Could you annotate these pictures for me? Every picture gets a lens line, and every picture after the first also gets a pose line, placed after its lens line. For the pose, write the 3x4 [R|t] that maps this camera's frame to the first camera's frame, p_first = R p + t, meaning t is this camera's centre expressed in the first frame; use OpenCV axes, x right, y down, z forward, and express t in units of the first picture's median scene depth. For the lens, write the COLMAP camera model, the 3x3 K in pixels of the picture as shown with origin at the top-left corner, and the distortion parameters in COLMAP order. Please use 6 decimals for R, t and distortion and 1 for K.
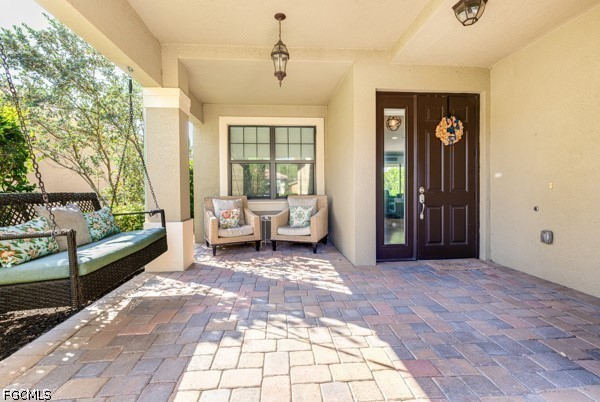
lens RADIAL K [[267.2, 0, 299.9], [0, 267.2, 198.6], [0, 0, 1]] dist [-0.002576, 0.000177]
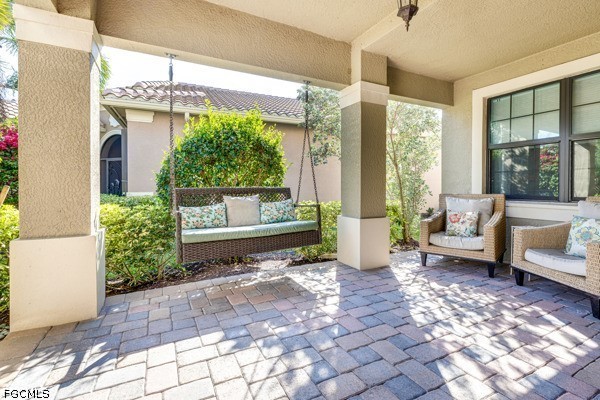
lens RADIAL K [[267.2, 0, 298.5], [0, 267.2, 187.7], [0, 0, 1]] dist [-0.002576, 0.000177]
pose [[0.422759, 0.015082, -0.906117, 0.372925], [-0.032896, 0.999458, 0.001288, -0.021272], [0.905645, 0.029263, 0.423026, 0.430506]]
